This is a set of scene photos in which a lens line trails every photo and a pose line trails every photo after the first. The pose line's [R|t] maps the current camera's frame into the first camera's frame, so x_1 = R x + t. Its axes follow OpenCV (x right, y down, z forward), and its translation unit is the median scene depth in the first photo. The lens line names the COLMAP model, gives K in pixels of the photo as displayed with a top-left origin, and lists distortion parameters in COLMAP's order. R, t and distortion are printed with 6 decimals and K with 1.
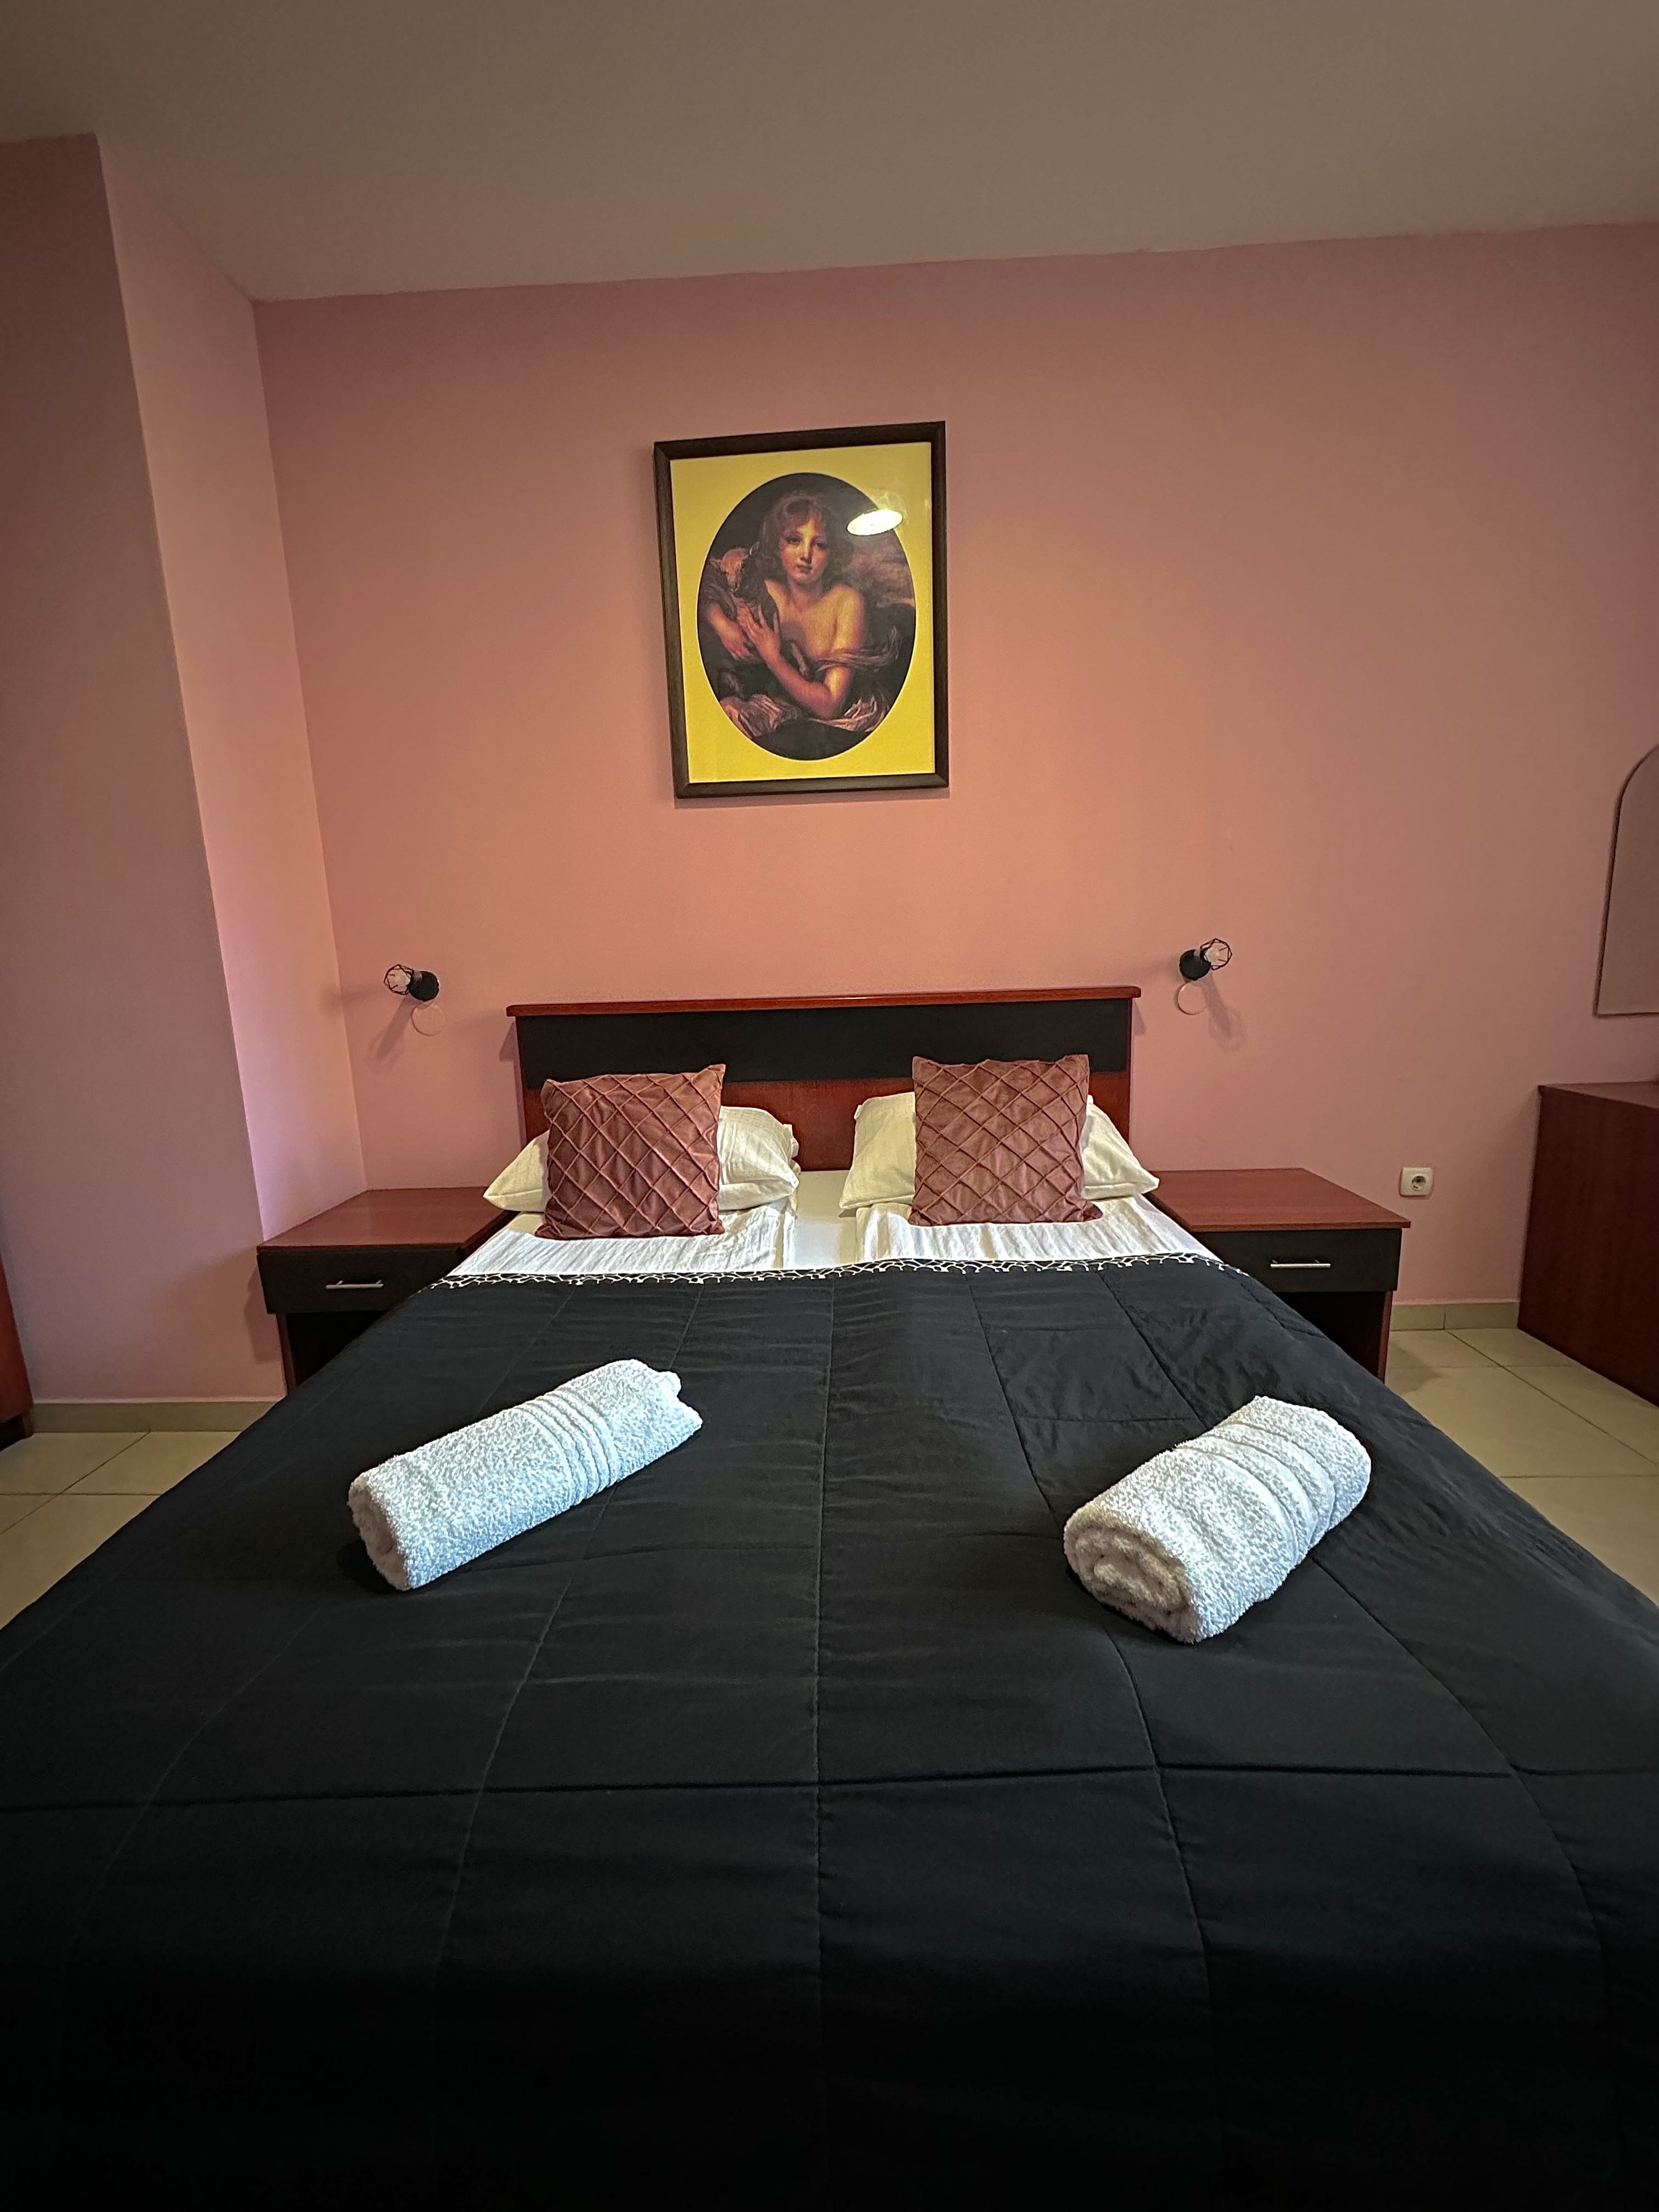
lens RADIAL K [[884.9, 0, 817.3], [0, 884.9, 1102.7], [0, 0, 1]] dist [0.000642, -0.000301]
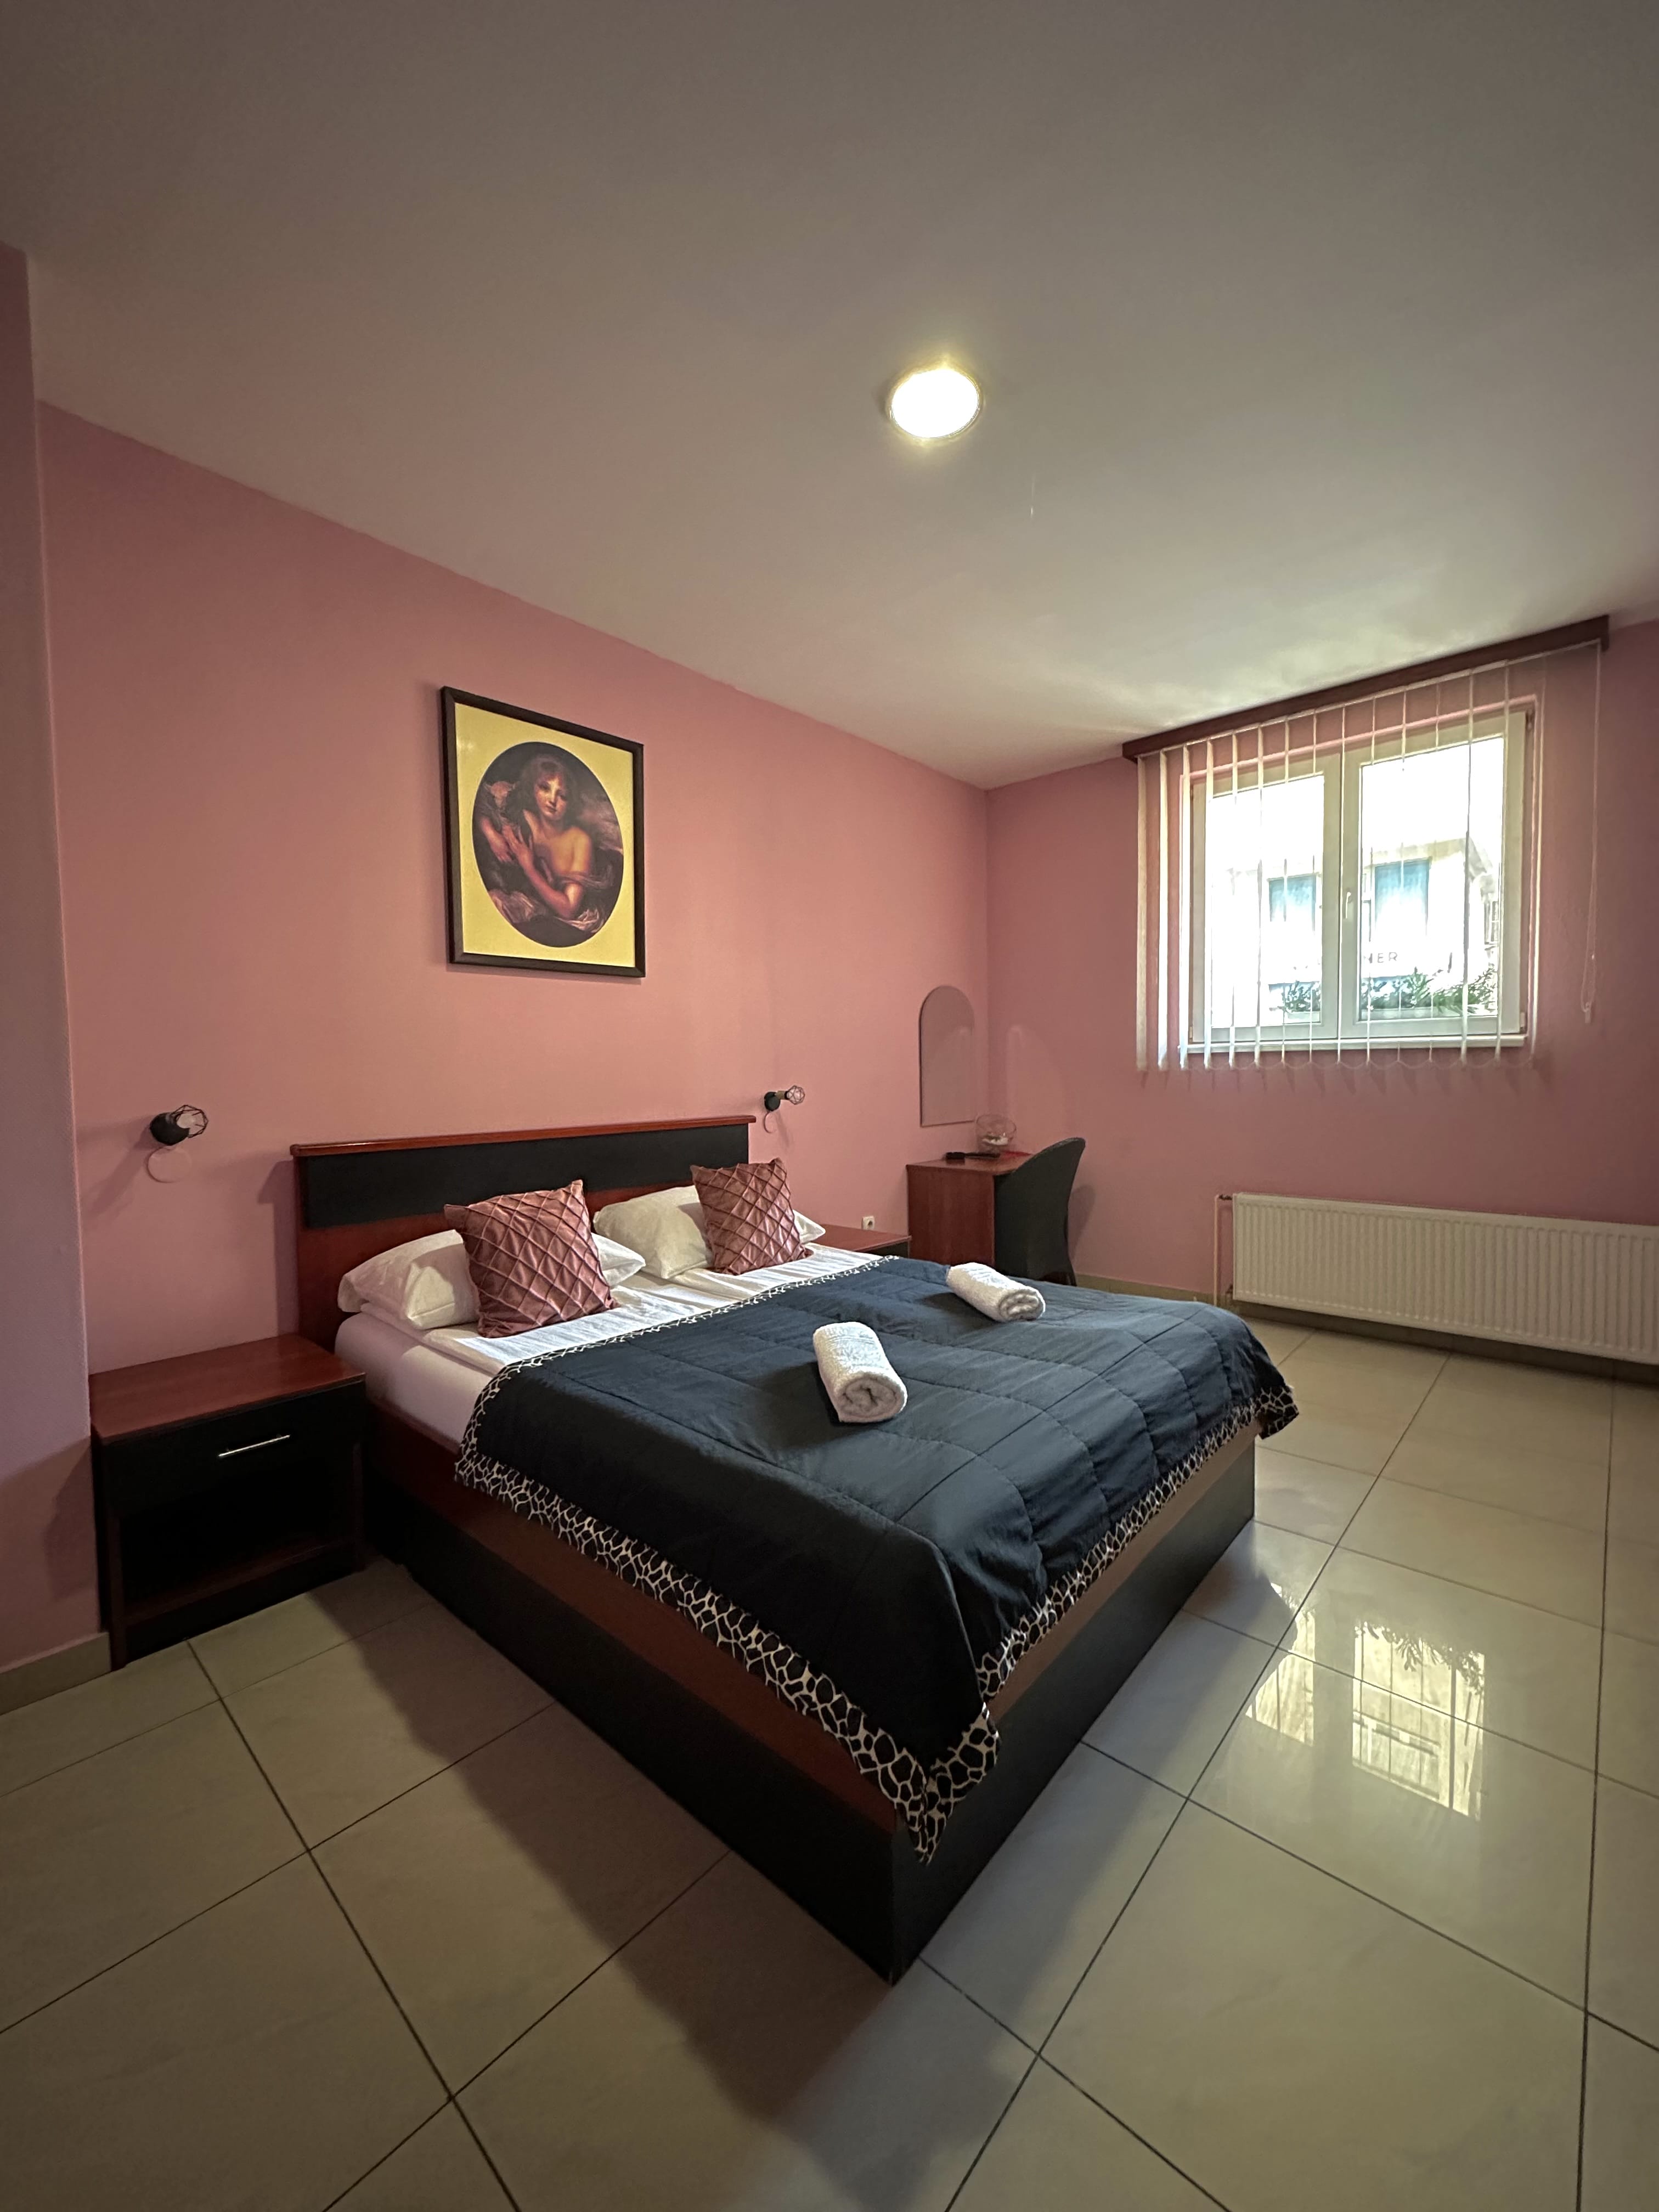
lens RADIAL K [[884.9, 0, 821.3], [0, 884.9, 1100.1], [0, 0, 1]] dist [0.000642, -0.000301]
pose [[0.653257, -0.003106, 0.757130, -0.755506], [0.122214, 0.987311, -0.101397, 0.013690], [-0.747208, 0.158770, 0.645347, -0.094323]]
